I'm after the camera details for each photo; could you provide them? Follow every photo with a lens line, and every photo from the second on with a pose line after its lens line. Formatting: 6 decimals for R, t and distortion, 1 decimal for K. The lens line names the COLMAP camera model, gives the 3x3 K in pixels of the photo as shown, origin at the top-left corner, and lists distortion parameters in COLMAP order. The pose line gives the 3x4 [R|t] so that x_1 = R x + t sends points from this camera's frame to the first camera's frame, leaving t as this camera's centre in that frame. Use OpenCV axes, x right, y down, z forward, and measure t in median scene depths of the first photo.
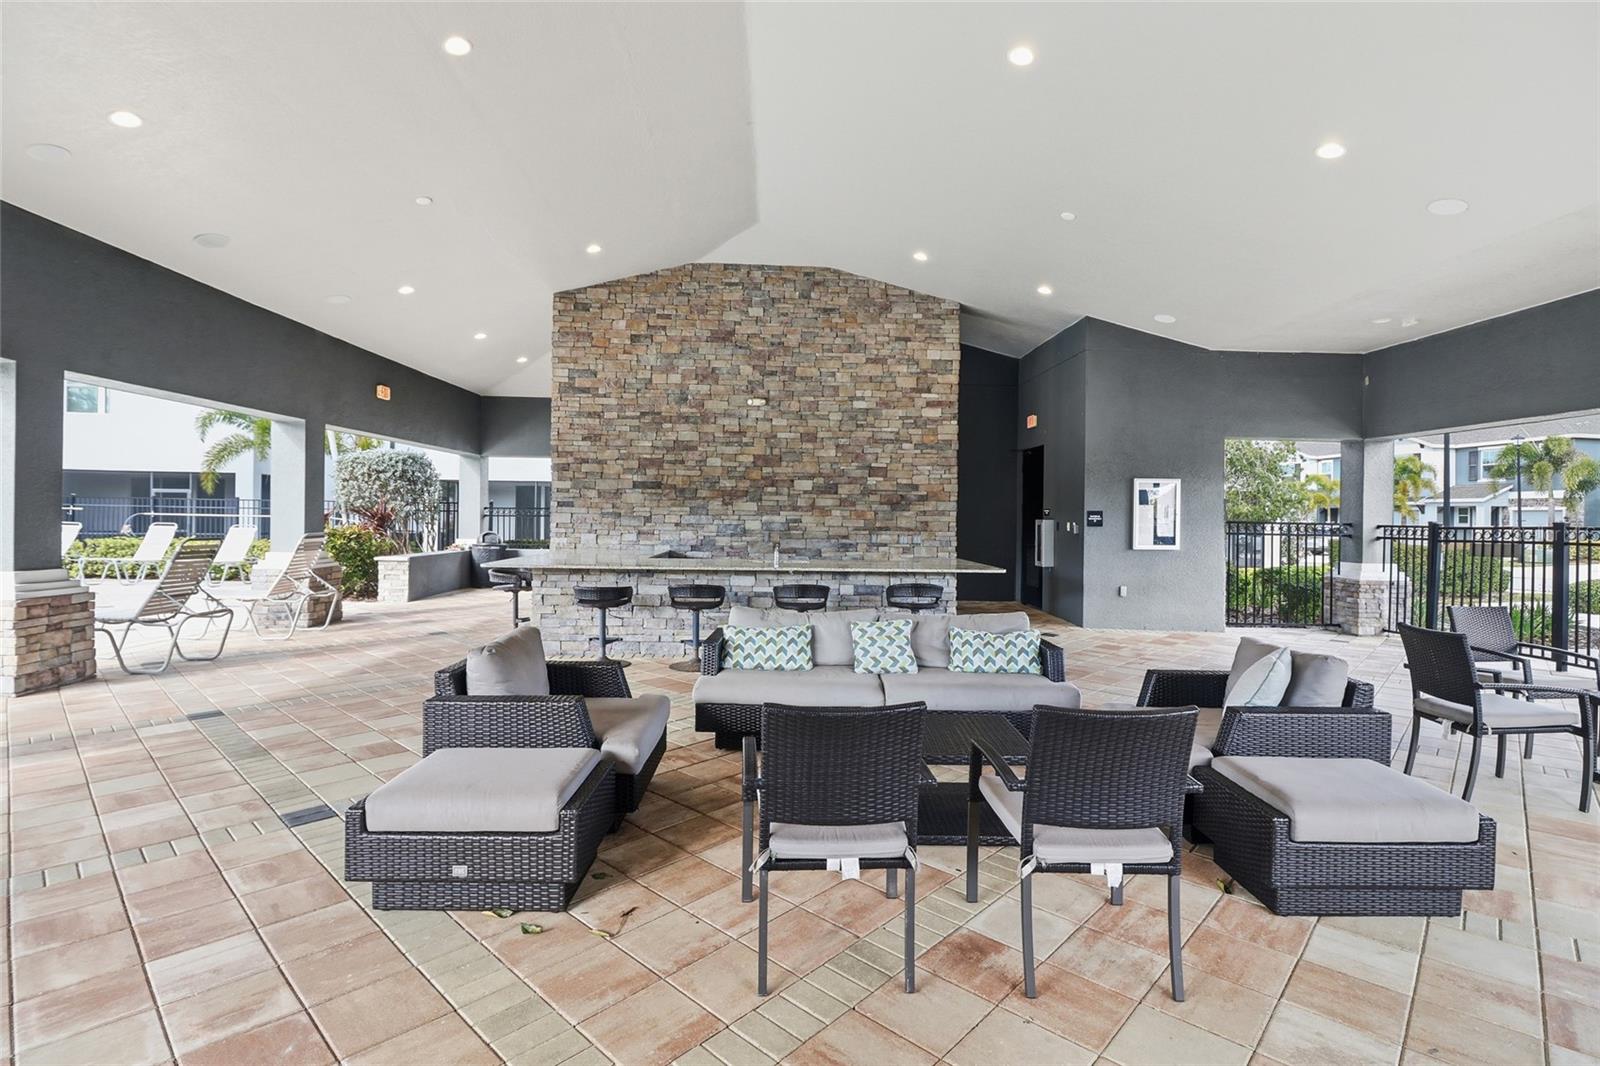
lens RADIAL K [[744.8, 0, 806.1], [0, 744.8, 524.0], [0, 0, 1]] dist [-0.010597, -0.004930]
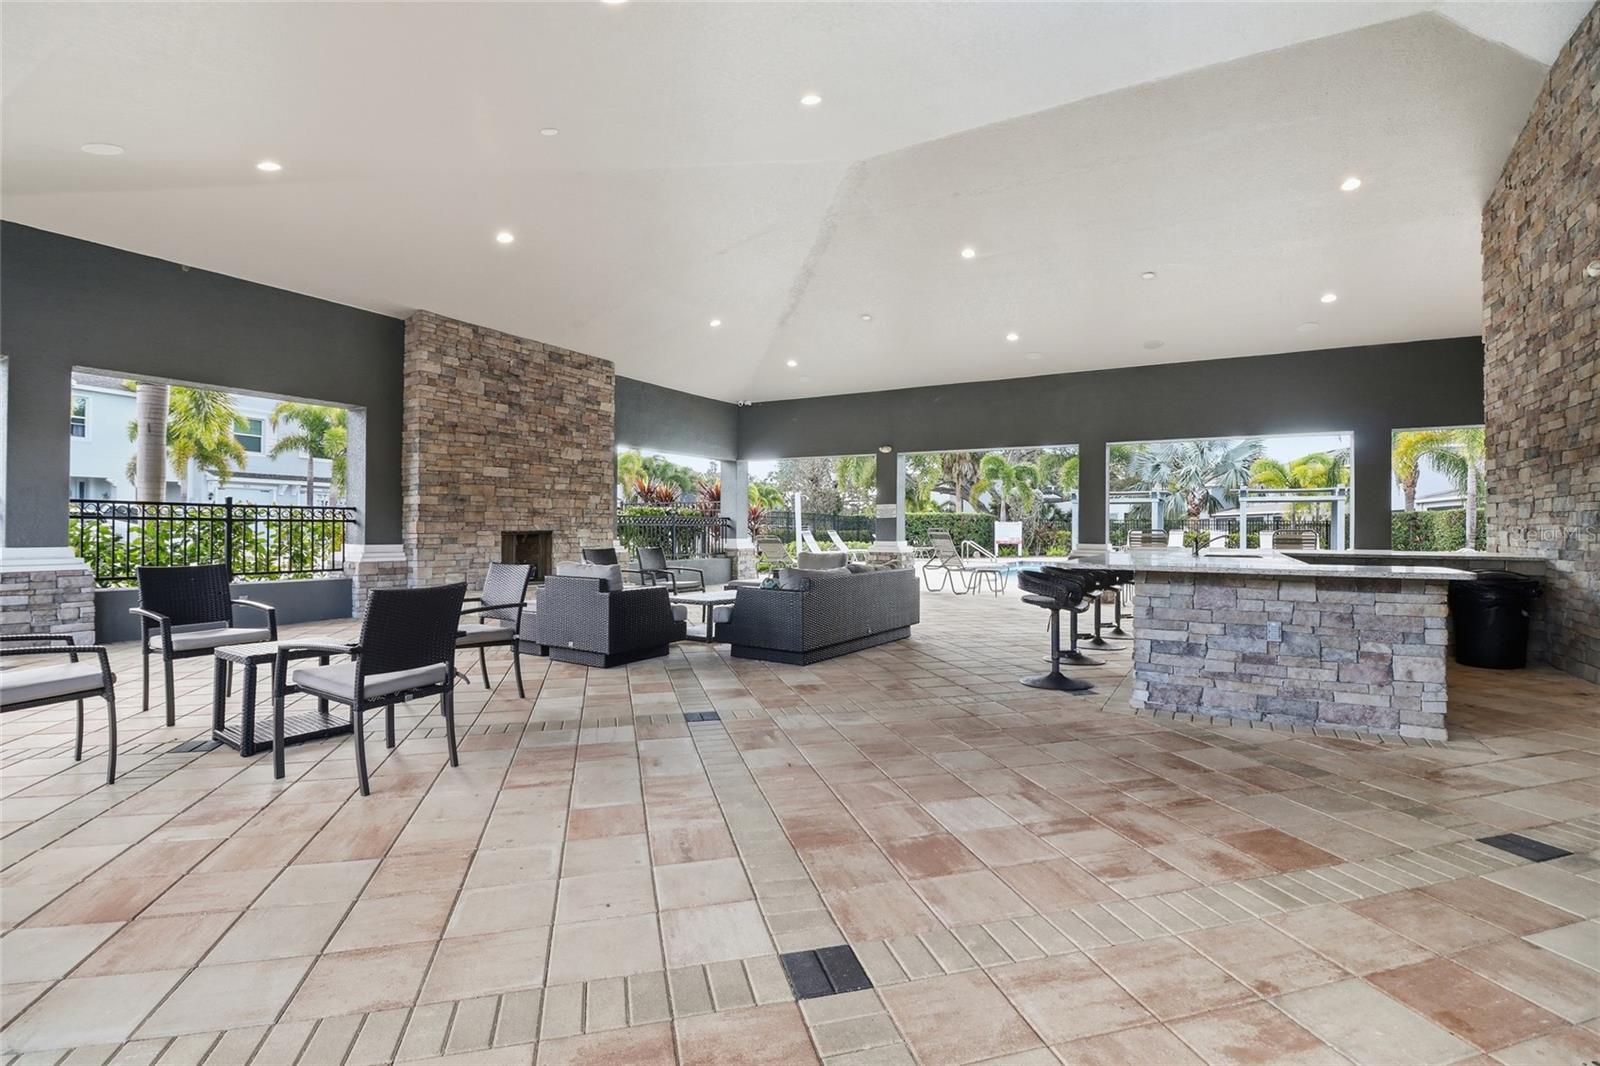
lens RADIAL K [[744.8, 0, 797.2], [0, 744.8, 521.8], [0, 0, 1]] dist [-0.010597, -0.004930]
pose [[-0.543421, -0.024405, -0.839105, 0.639432], [-0.021817, 0.999650, -0.014945, 0.028527], [0.839177, 0.010186, -0.543764, 0.811972]]
